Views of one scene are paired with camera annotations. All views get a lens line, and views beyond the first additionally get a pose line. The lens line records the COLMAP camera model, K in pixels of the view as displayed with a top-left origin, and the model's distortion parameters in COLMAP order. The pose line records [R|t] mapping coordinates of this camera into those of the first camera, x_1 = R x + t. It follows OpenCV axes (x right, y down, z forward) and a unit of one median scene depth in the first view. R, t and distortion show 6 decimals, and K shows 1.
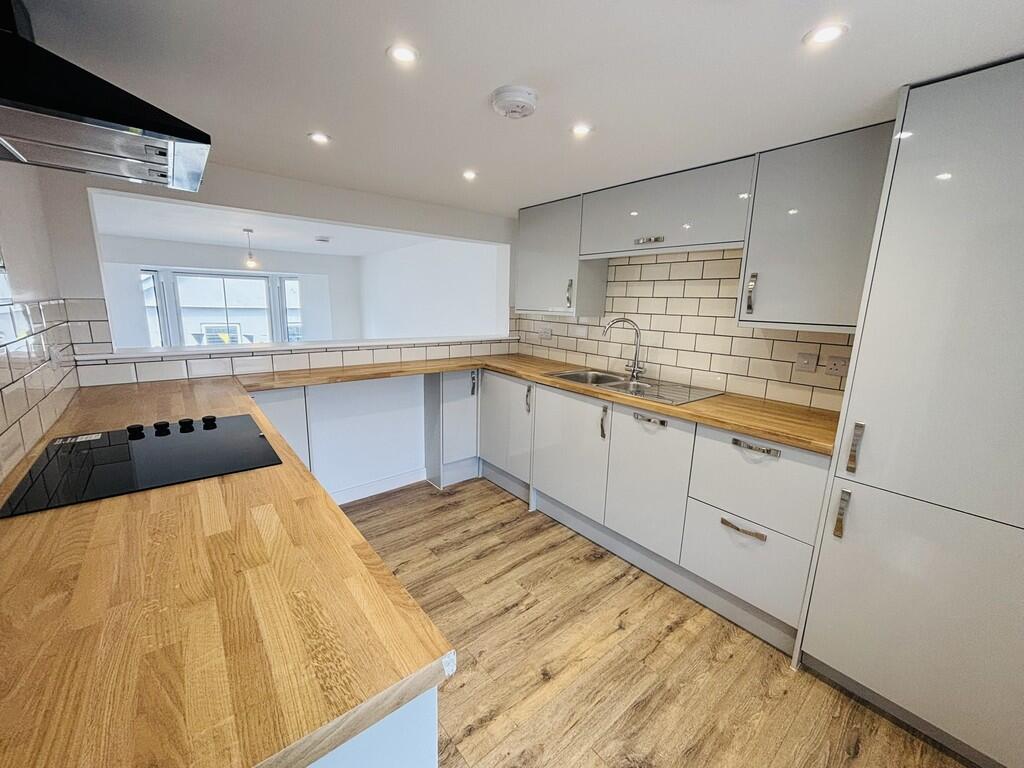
lens RADIAL K [[417.5, 0, 512.0], [0, 417.5, 384.0], [0, 0, 1]] dist [0.002767, -0.000615]
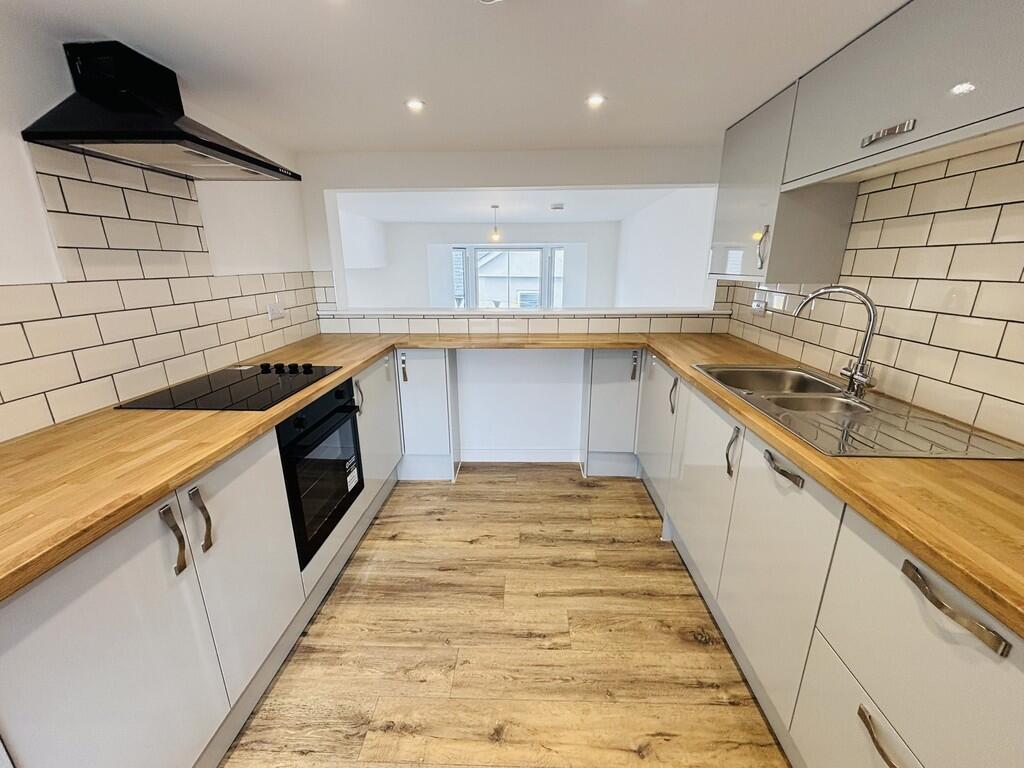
lens RADIAL K [[417.5, 0, 512.0], [0, 417.5, 384.0], [0, 0, 1]] dist [0.002767, -0.000615]
pose [[0.741937, 0.155638, -0.652155, 0.336328], [-0.106297, 0.987687, 0.114782, -0.043414], [0.661989, -0.015839, 0.749346, 0.271241]]
